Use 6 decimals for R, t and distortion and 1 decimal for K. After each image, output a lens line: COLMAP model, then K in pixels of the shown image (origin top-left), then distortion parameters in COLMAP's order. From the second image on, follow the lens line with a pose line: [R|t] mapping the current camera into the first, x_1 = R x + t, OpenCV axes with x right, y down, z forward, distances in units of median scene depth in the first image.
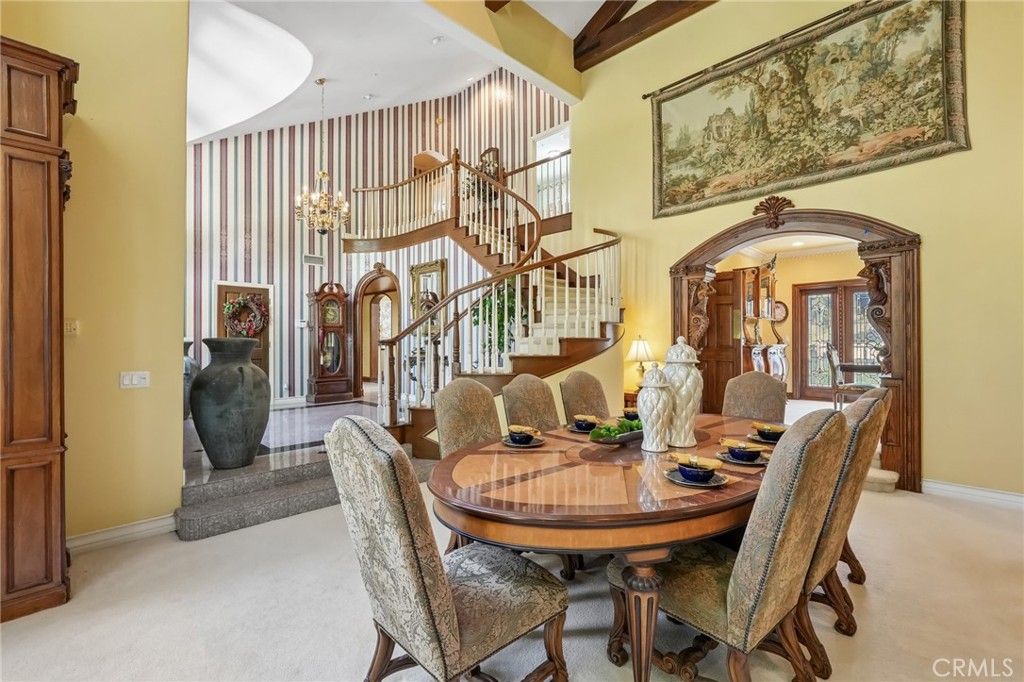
lens RADIAL K [[444.8, 0, 511.2], [0, 444.8, 335.9], [0, 0, 1]] dist [0.001439, 0.000801]
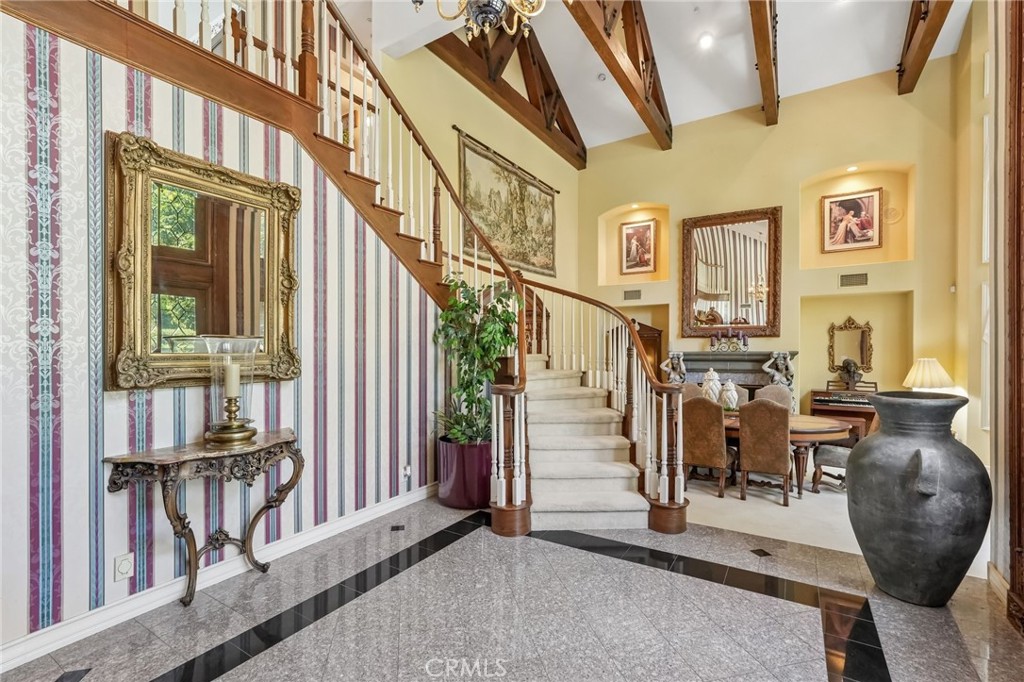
lens RADIAL K [[458.9, 0, 507.3], [0, 458.9, 349.6], [0, 0, 1]] dist [-0.002876, 0.000822]
pose [[-0.230842, -0.005317, 0.972977, -0.901503], [-0.007050, 0.999968, 0.003792, -0.051338], [-0.972966, -0.005984, -0.230872, 1.378032]]
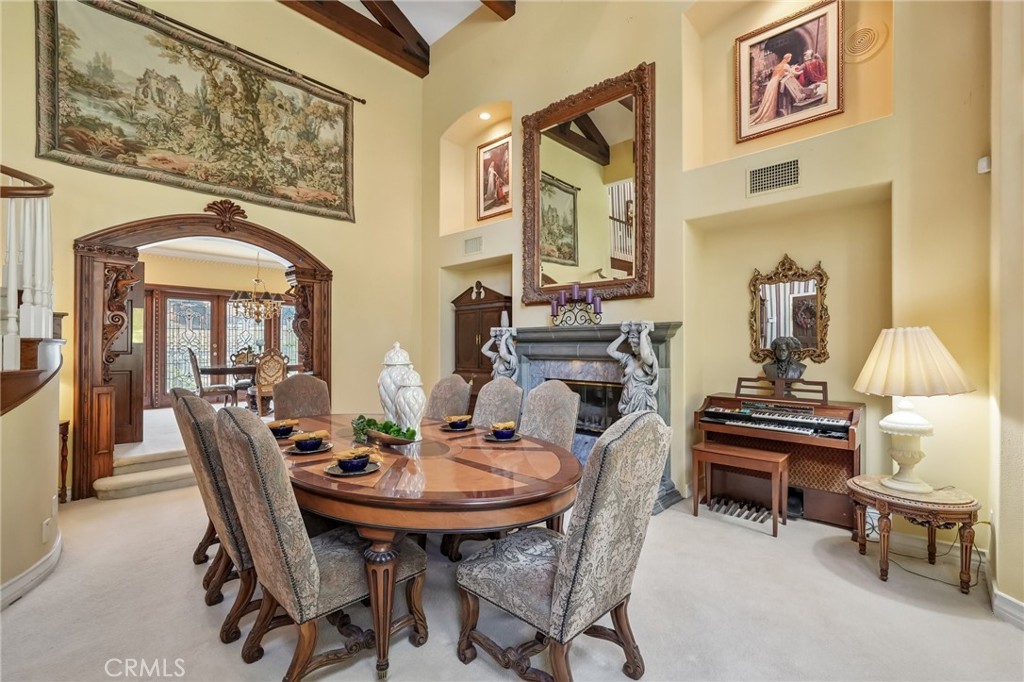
lens RADIAL K [[451.8, 0, 512.0], [0, 451.8, 341.0], [0, 0, 1]] dist [-0.009851, 0.006283]
pose [[-0.034587, 0.013675, 0.999308, -0.429802], [-0.015142, 0.999784, -0.014205, 0.004903], [-0.999287, -0.015623, -0.034373, 0.391904]]
